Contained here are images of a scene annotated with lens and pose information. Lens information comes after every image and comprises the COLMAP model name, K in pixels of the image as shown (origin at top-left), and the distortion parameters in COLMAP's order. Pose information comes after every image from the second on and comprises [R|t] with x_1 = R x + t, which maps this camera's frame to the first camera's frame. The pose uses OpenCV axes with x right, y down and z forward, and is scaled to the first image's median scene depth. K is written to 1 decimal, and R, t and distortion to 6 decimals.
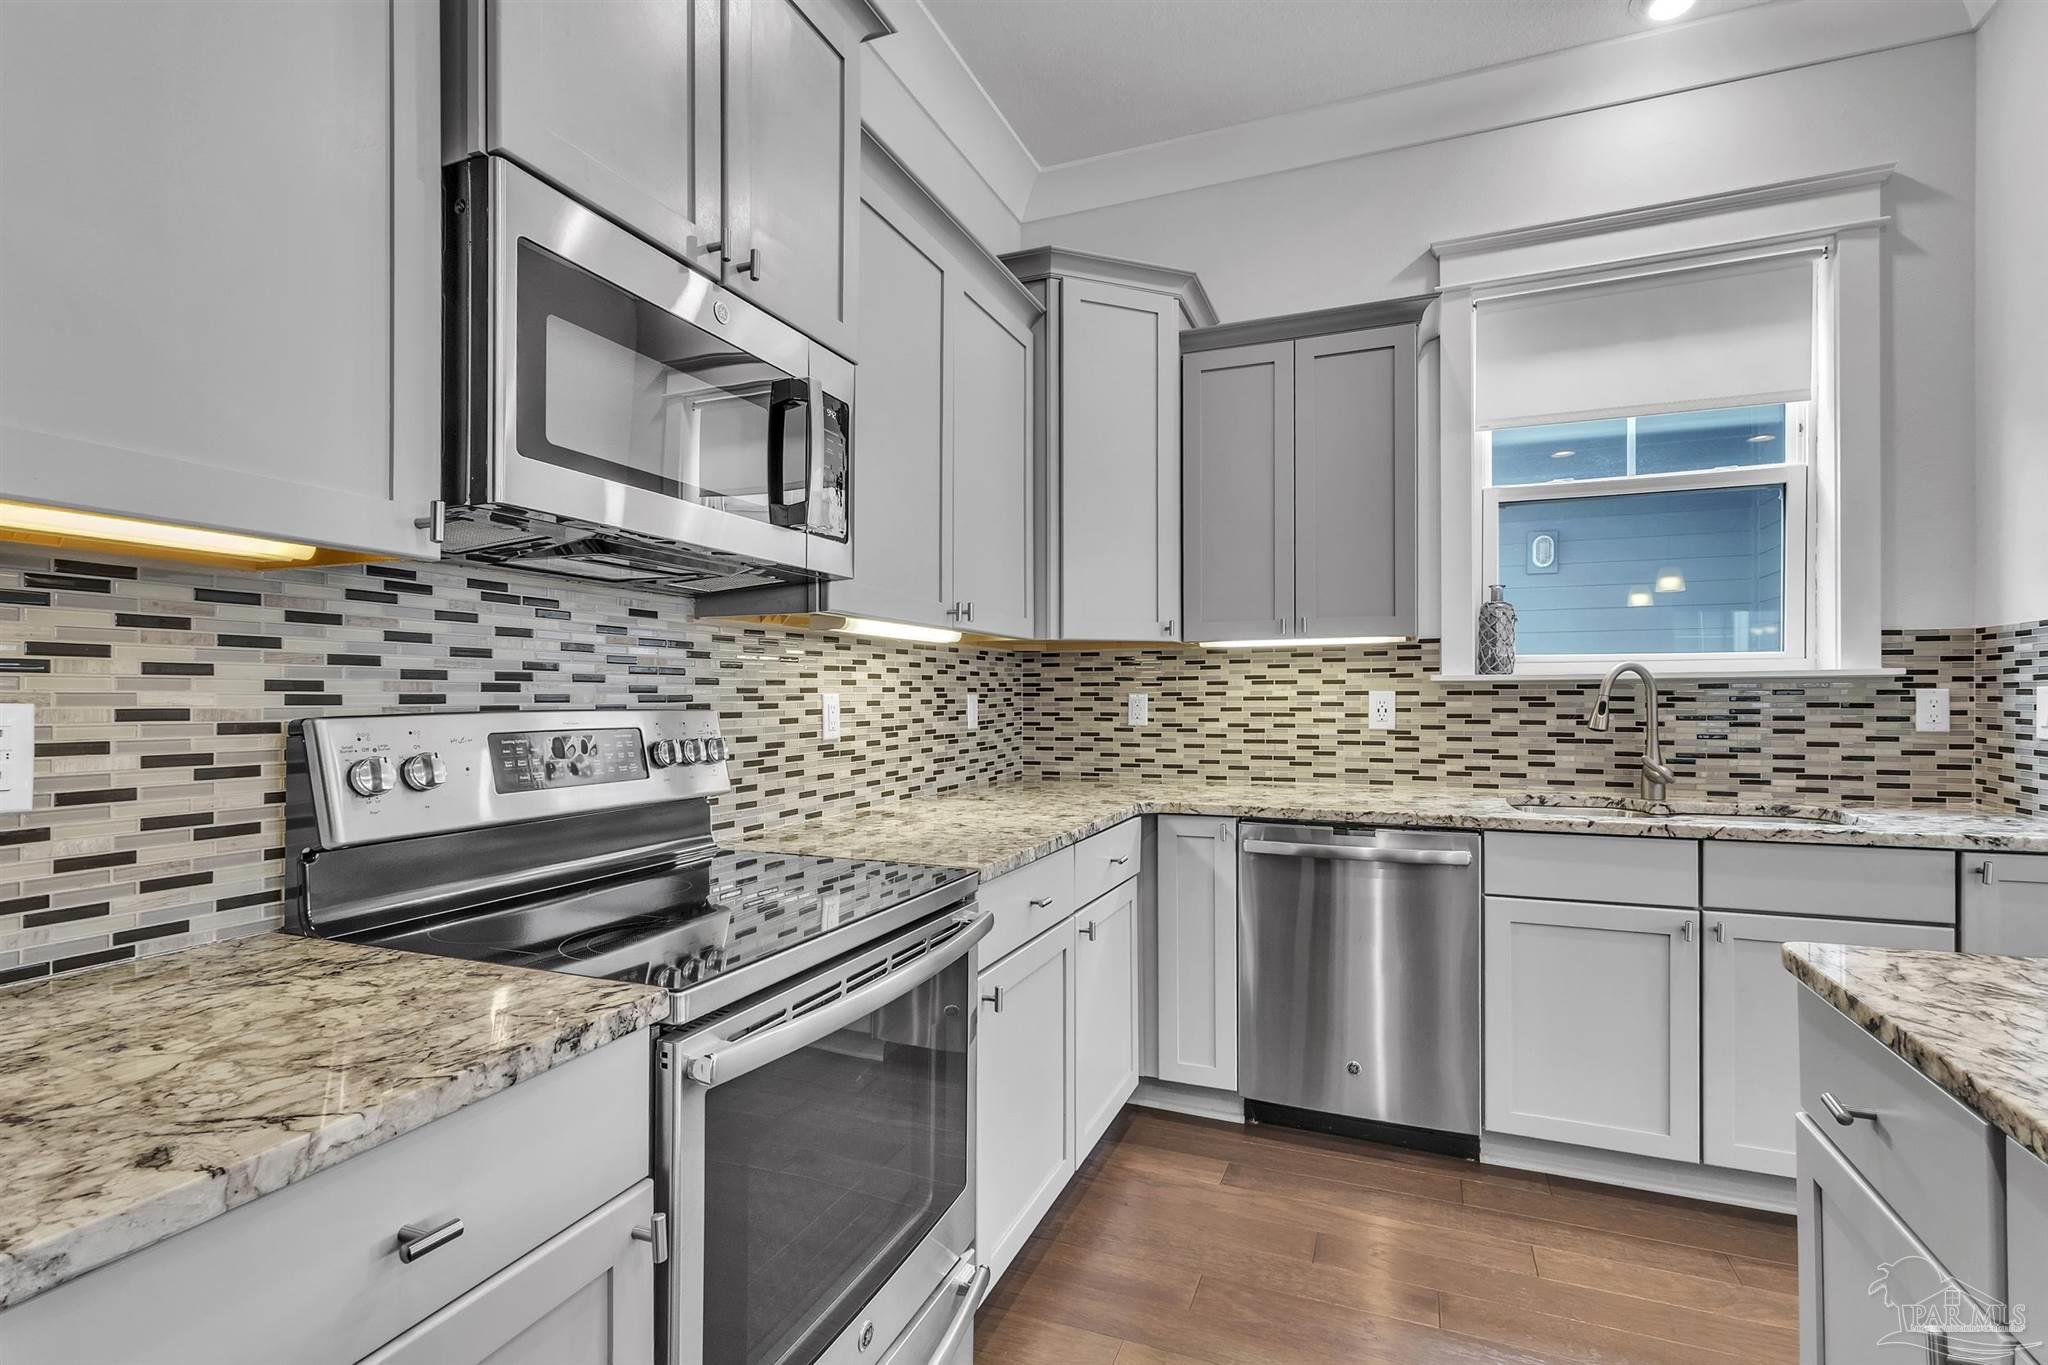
lens RADIAL K [[963.5, 0, 1026.0], [0, 963.5, 693.8], [0, 0, 1]] dist [0.003287, 0.002096]
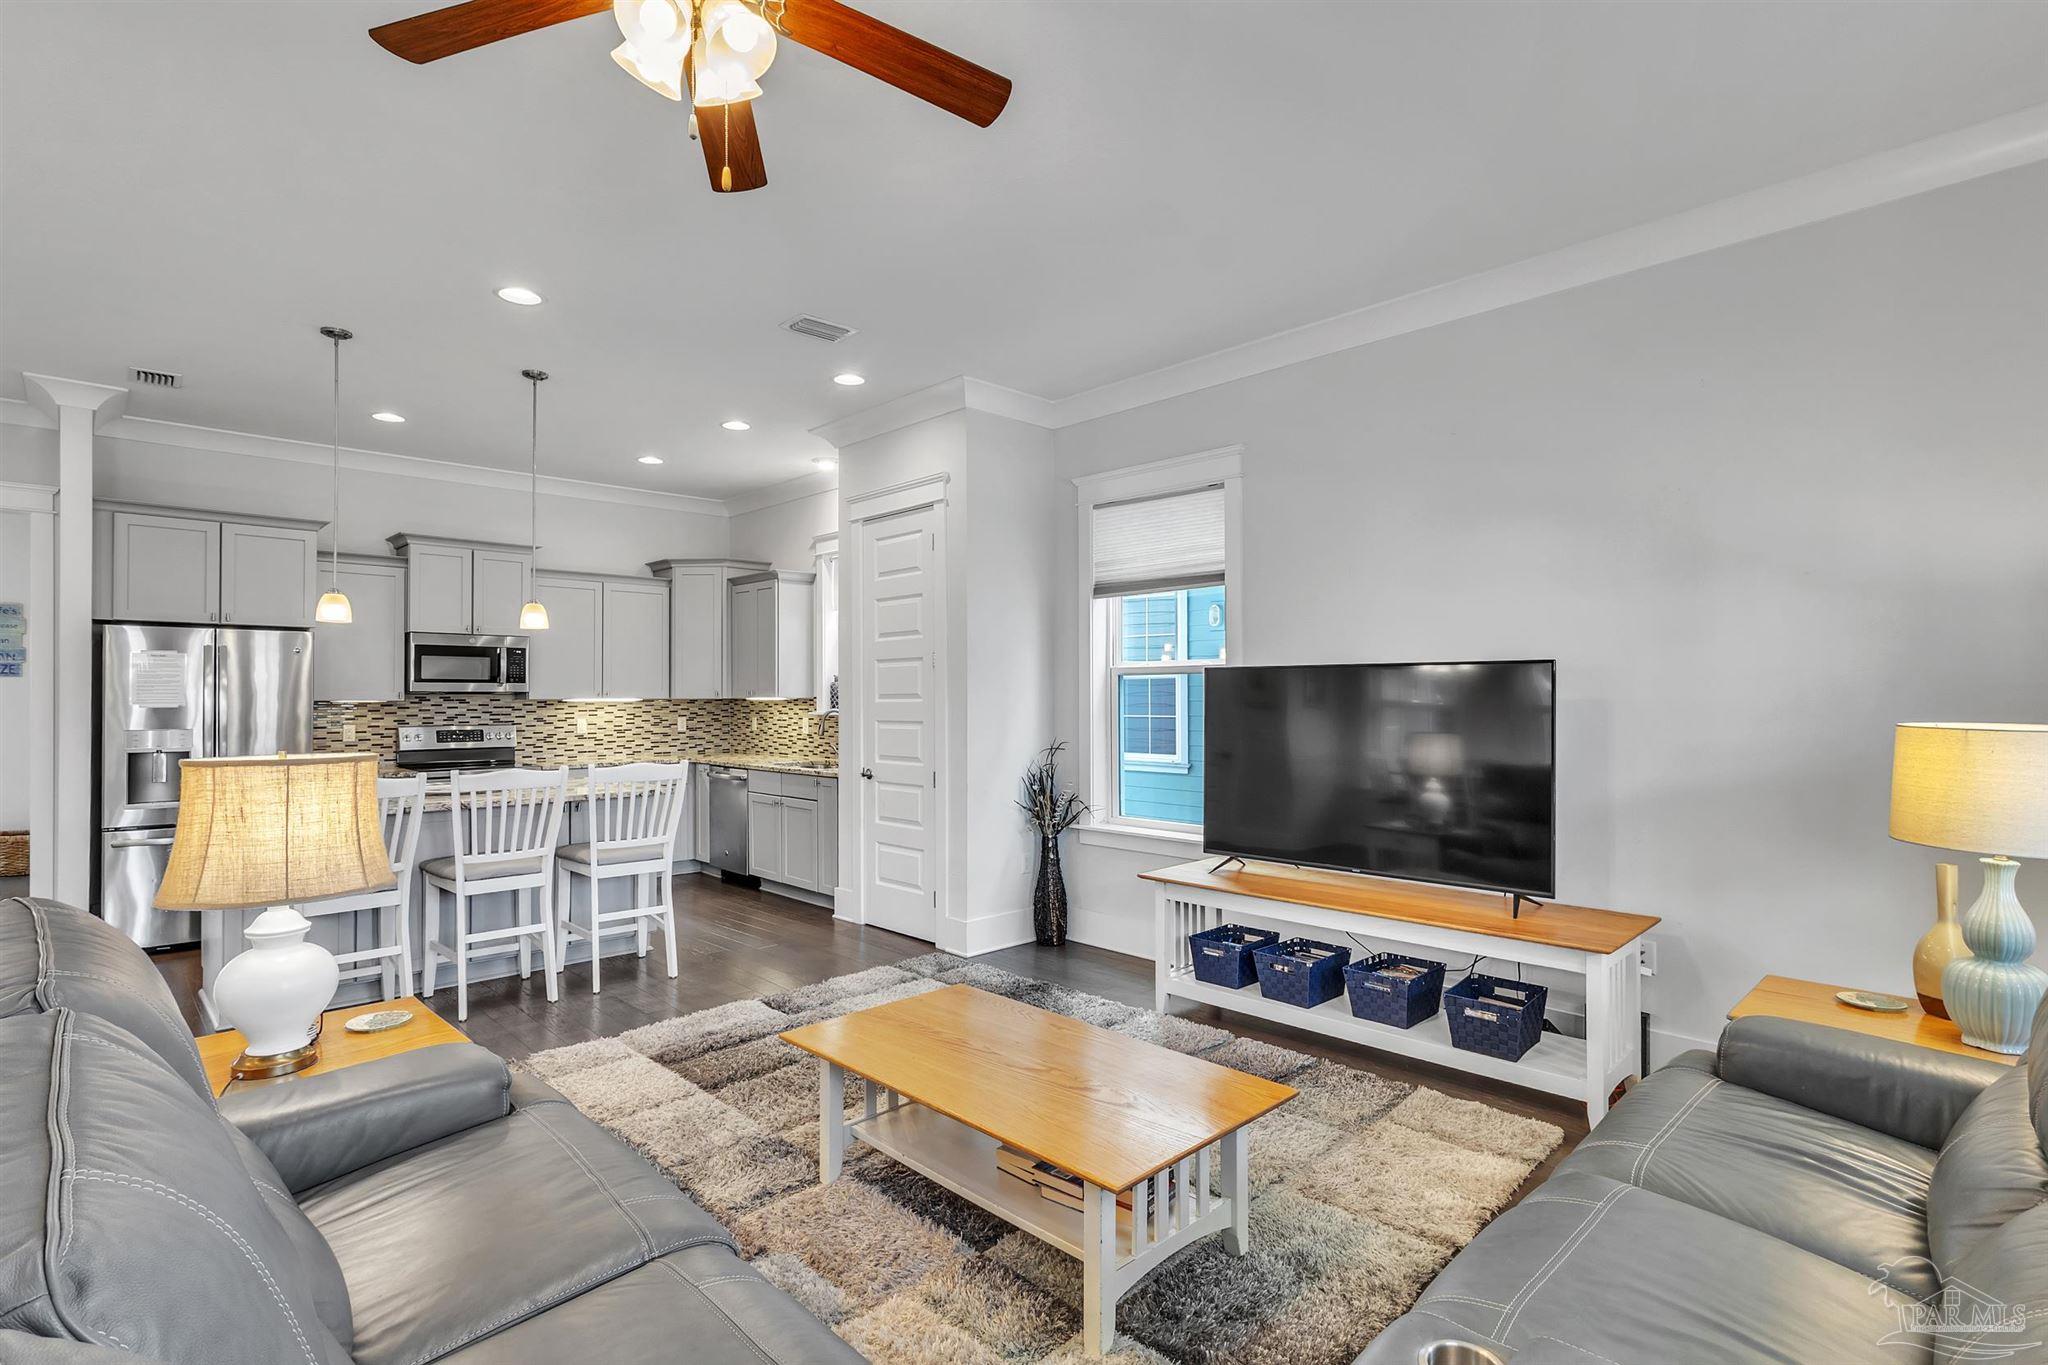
lens RADIAL K [[963.5, 0, 1020.7], [0, 963.5, 695.3], [0, 0, 1]] dist [0.003287, 0.002096]
pose [[0.917262, 0.001250, -0.398282, 2.193481], [-0.000328, 0.999997, 0.002384, -0.079329], [0.398283, -0.002056, 0.917260, -1.226067]]
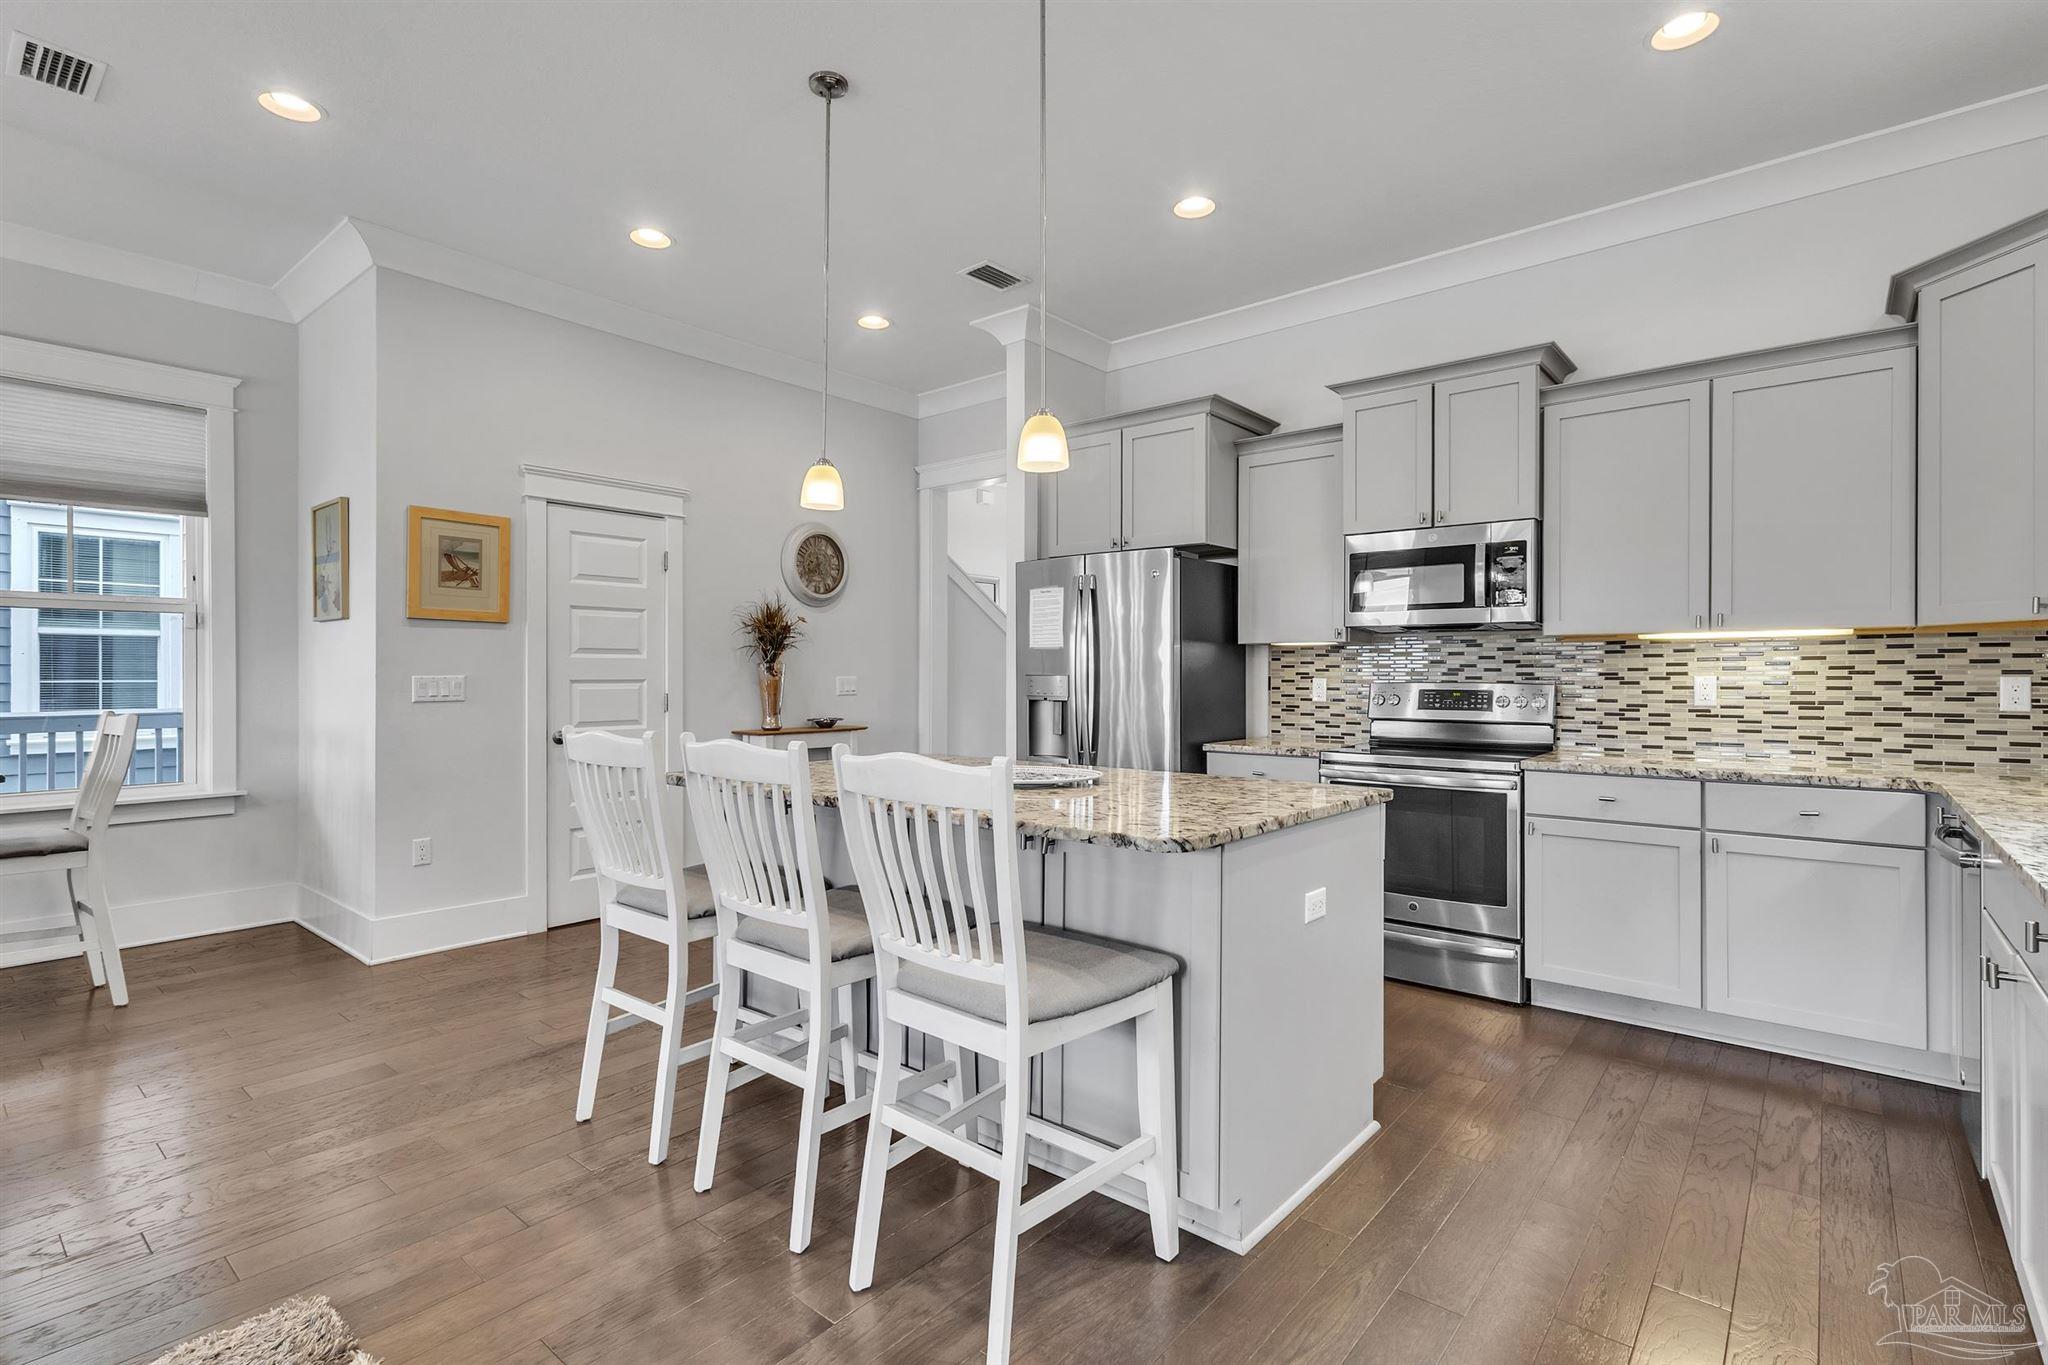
lens RADIAL K [[963.5, 0, 1017.6], [0, 963.5, 676.8], [0, 0, 1]] dist [0.003287, 0.002096]
pose [[-0.306209, 0.003380, -0.951958, 1.471197], [0.002205, 0.999994, 0.002842, -0.005525], [0.951962, -0.001229, -0.306214, 0.393786]]
